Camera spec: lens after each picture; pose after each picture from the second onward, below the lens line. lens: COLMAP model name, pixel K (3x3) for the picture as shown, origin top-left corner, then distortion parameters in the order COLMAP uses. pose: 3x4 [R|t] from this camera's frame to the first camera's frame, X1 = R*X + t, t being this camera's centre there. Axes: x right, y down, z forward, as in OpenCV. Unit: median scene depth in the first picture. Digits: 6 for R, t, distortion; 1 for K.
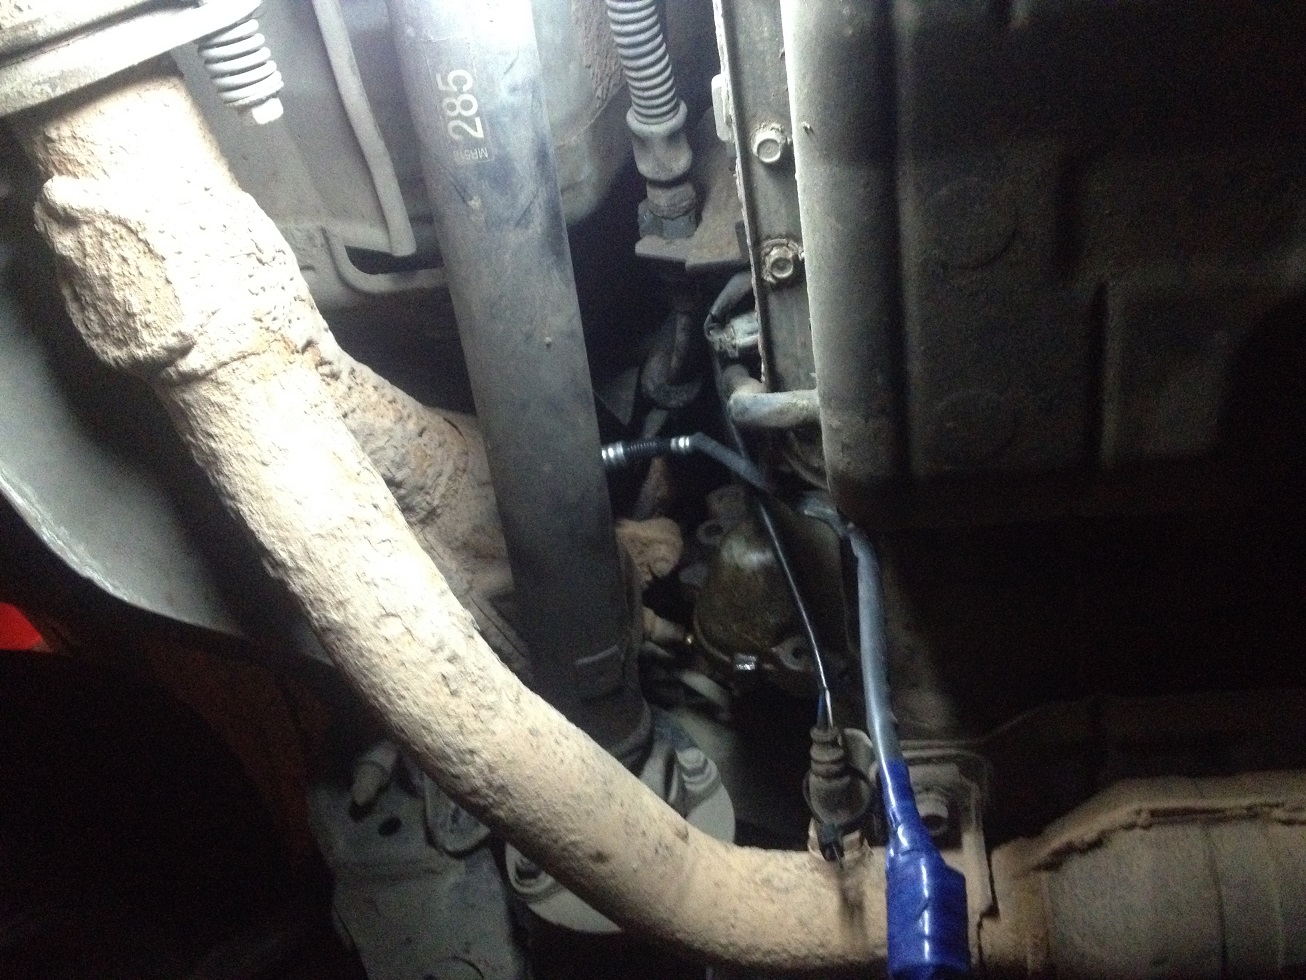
lens RADIAL K [[1168.7, 0, 652.0], [0, 1168.7, 483.9], [0, 0, 1]] dist [0.100943, -0.205405]
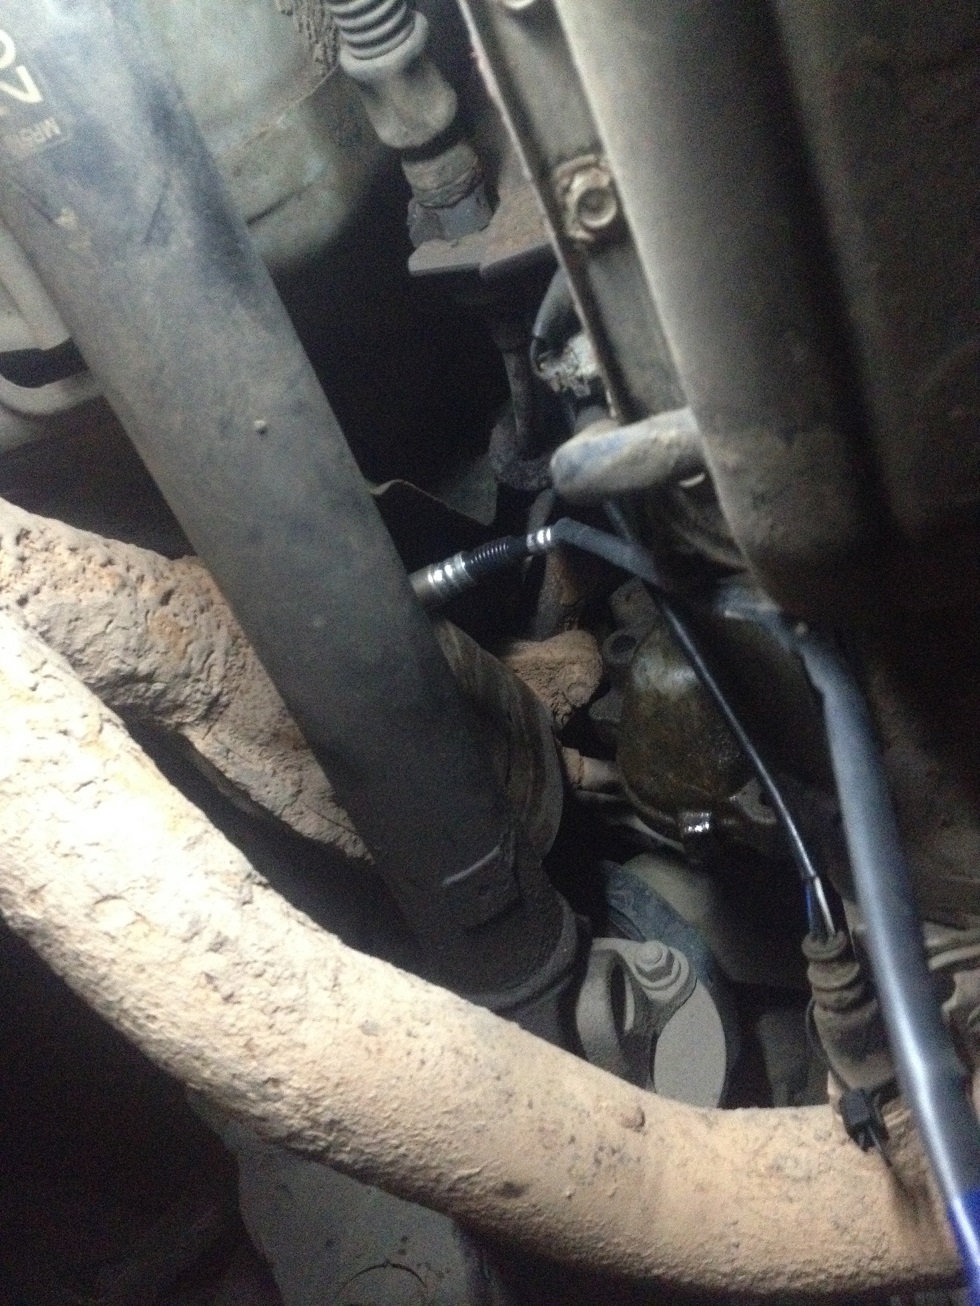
lens RADIAL K [[1168.7, 0, 490.0], [0, 1168.7, 653.0], [0, 0, 1]] dist [0.100943, -0.205405]
pose [[0.975243, -0.187905, -0.116586, 0.074375], [0.194852, 0.979492, 0.051262, -0.011185], [0.104562, -0.072710, 0.991857, 0.354962]]
